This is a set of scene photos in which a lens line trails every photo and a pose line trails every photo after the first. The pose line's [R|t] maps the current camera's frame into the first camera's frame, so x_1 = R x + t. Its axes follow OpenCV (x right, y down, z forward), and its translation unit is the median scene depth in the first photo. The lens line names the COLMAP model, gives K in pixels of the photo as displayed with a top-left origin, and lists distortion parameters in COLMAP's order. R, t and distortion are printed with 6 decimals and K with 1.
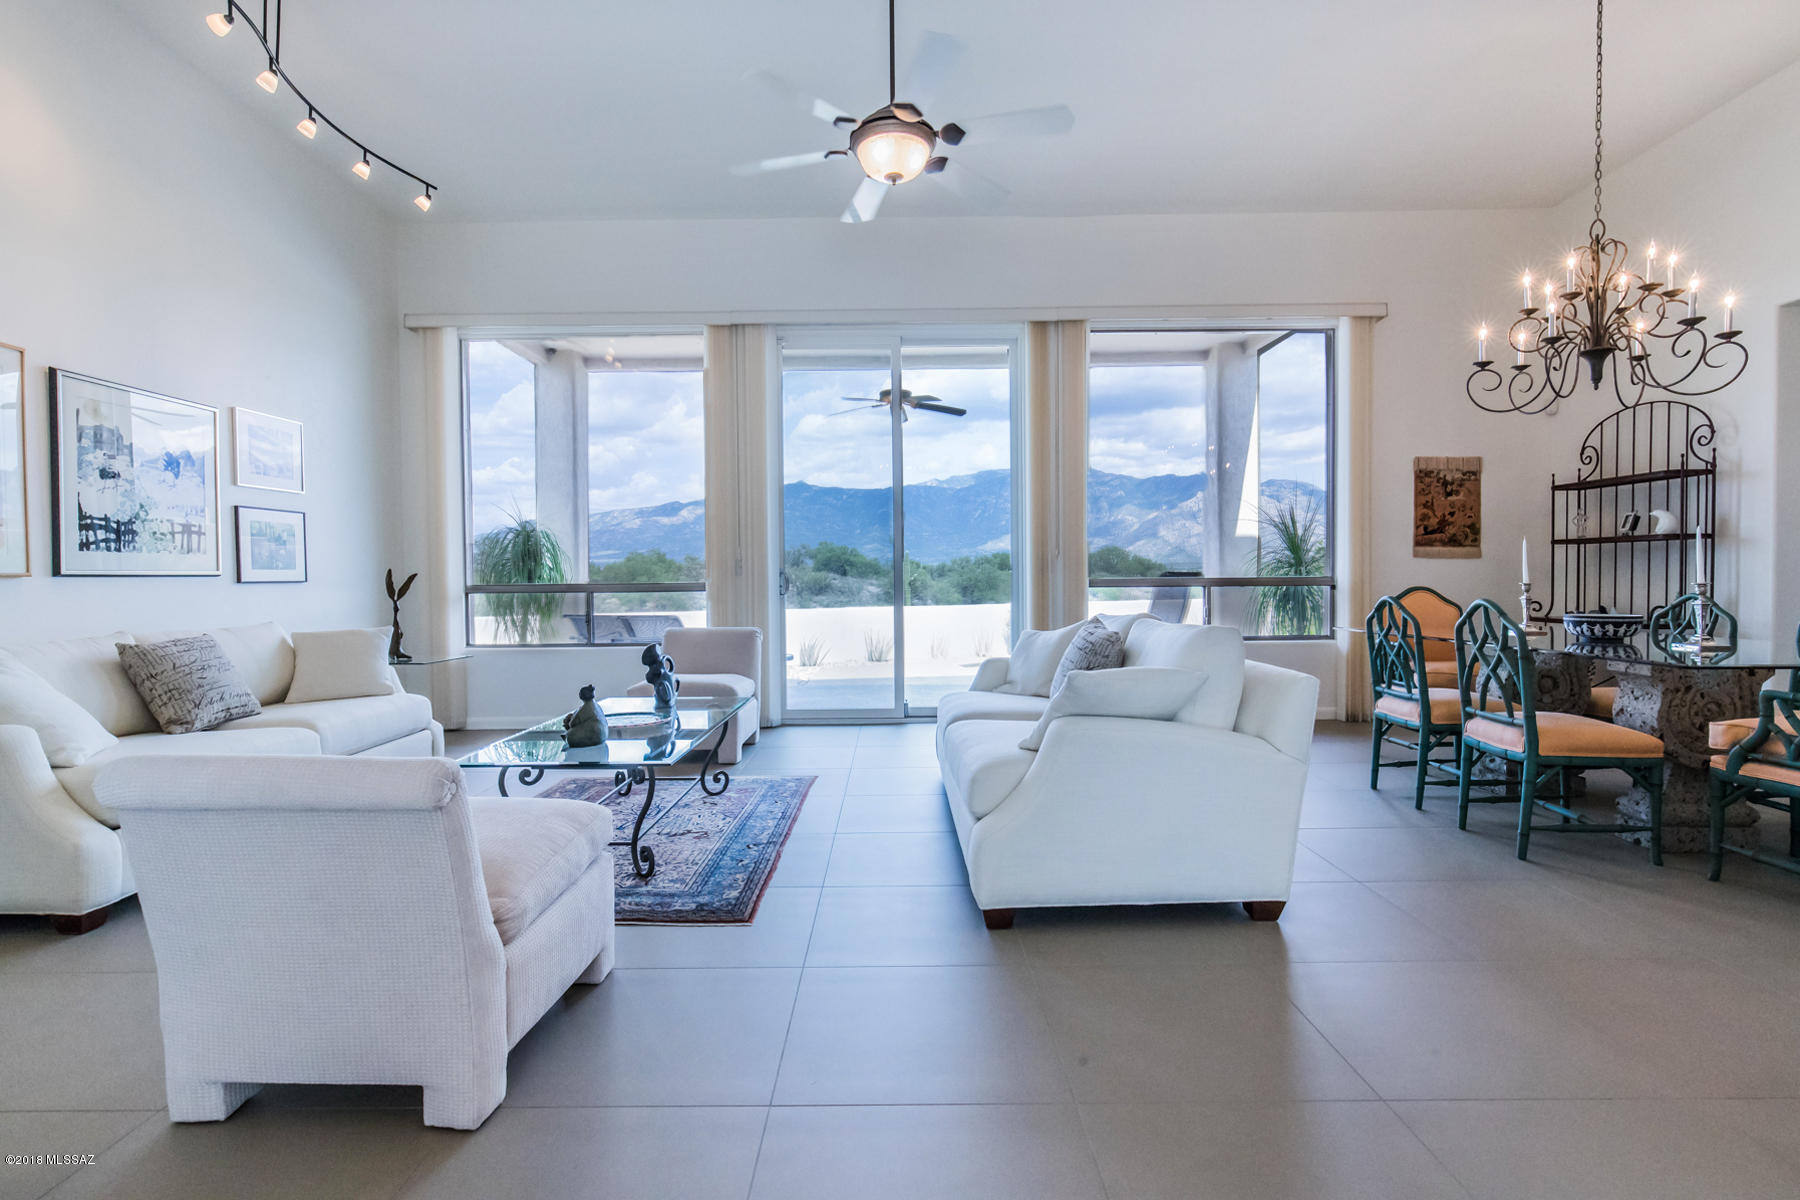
lens RADIAL K [[883.4, 0, 896.2], [0, 883.4, 567.4], [0, 0, 1]] dist [0.002726, 0.001731]
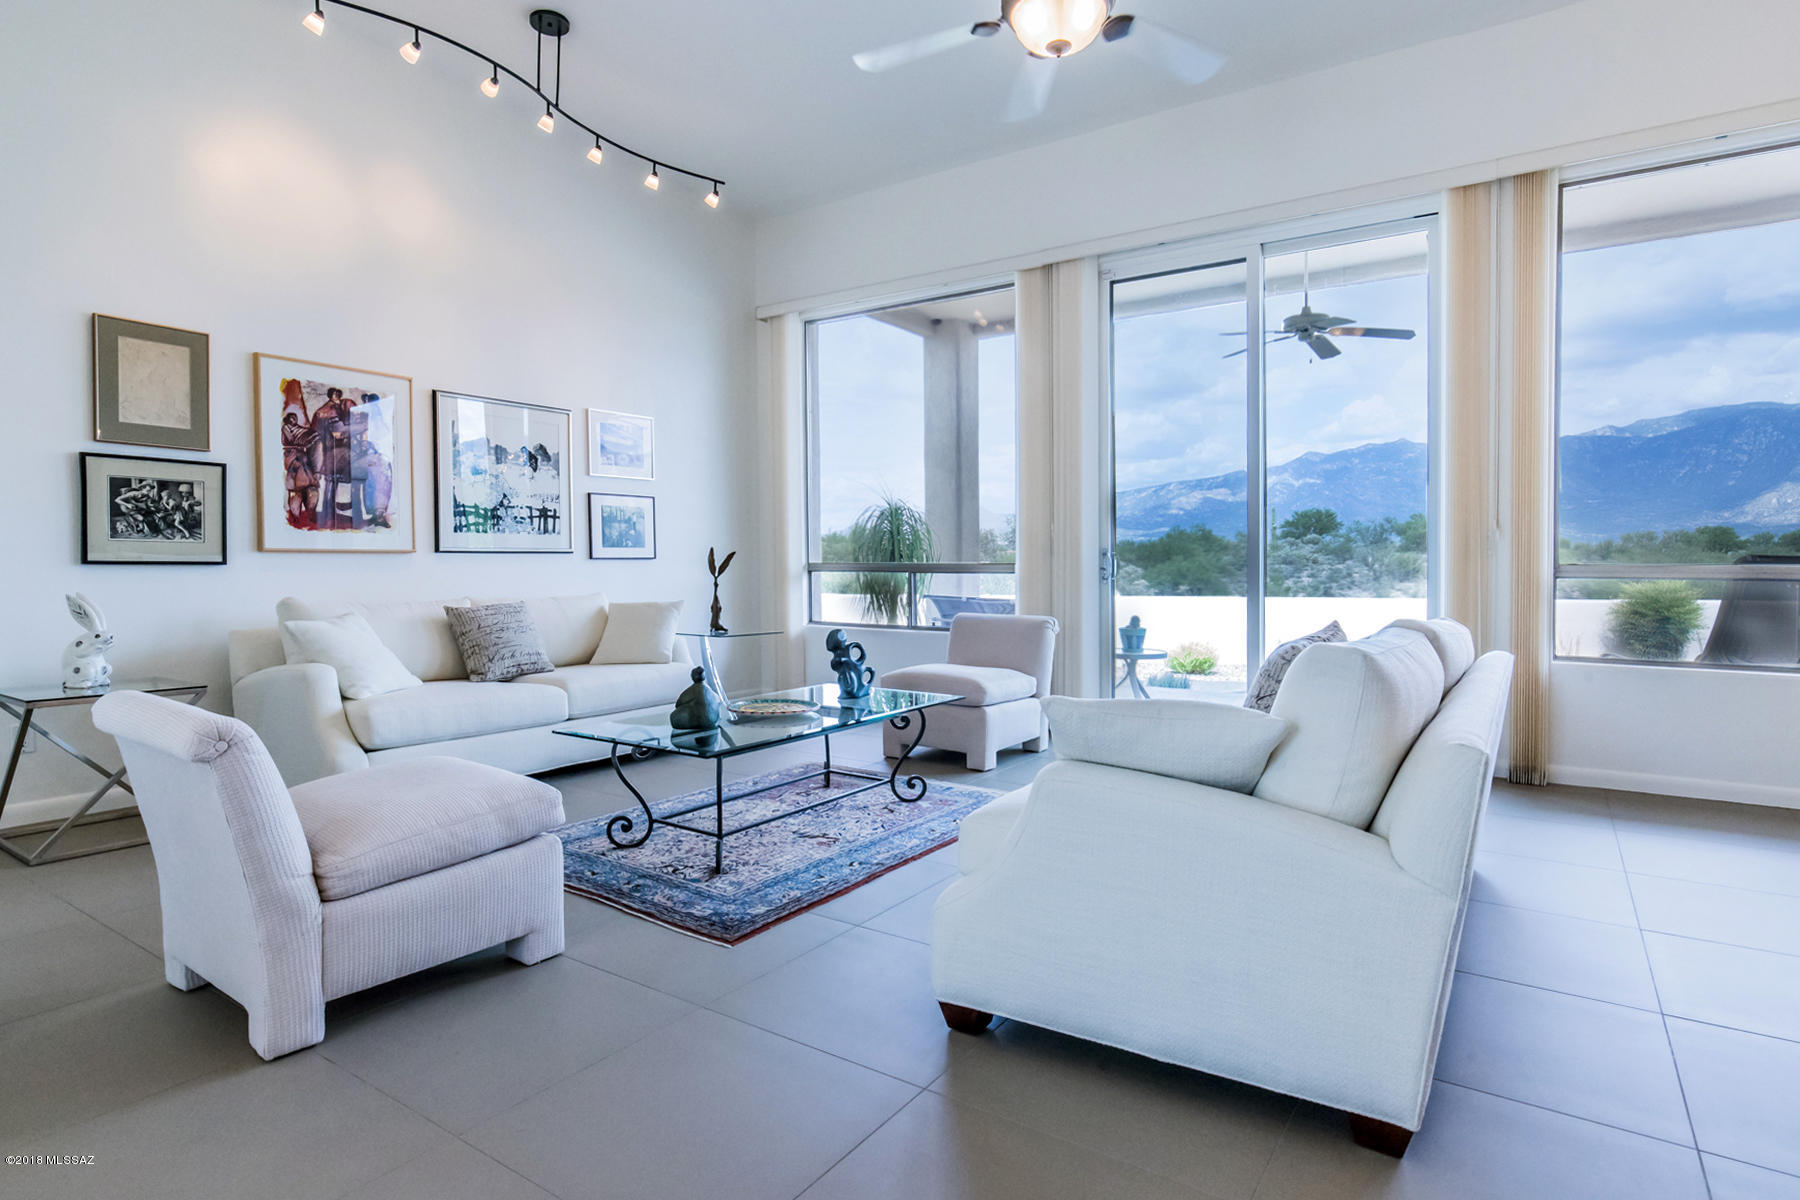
lens RADIAL K [[971.7, 0, 928.0], [0, 971.7, 561.4], [0, 0, 1]] dist [-0.003504, 0.003135]
pose [[0.820819, 0.011699, -0.571069, 0.407317], [-0.002137, 0.999846, 0.017412, -0.002626], [0.571185, -0.013072, 0.820718, 0.228778]]
